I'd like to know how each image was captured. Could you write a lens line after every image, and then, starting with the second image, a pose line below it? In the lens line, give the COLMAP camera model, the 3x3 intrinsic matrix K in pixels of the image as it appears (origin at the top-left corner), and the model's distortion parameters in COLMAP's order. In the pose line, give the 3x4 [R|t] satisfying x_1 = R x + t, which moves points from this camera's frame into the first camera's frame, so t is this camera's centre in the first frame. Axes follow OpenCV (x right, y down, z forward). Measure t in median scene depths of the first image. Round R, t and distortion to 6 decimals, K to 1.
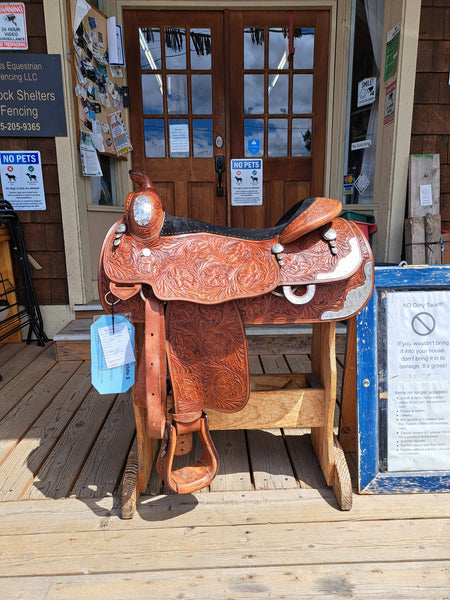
lens RADIAL K [[423.5, 0, 226.1], [0, 423.5, 306.1], [0, 0, 1]] dist [0.055655, -0.050894]
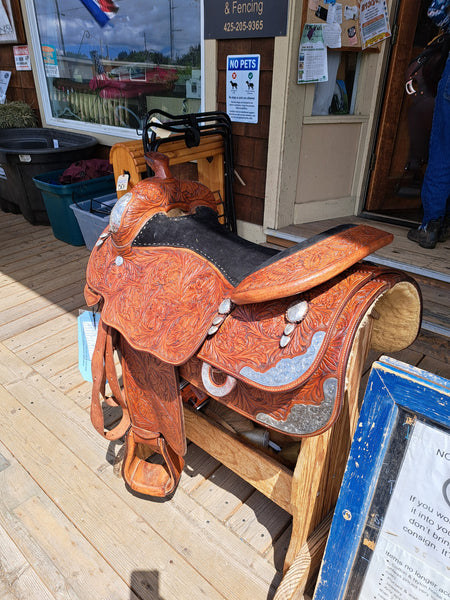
lens RADIAL K [[423.5, 0, 226.1], [0, 423.5, 306.1], [0, 0, 1]] dist [0.055655, -0.050894]
pose [[0.732986, 0.336868, -0.590975, 0.230882], [-0.156309, 0.928931, 0.335639, -0.159386], [0.662041, -0.153644, 0.733549, 0.200603]]
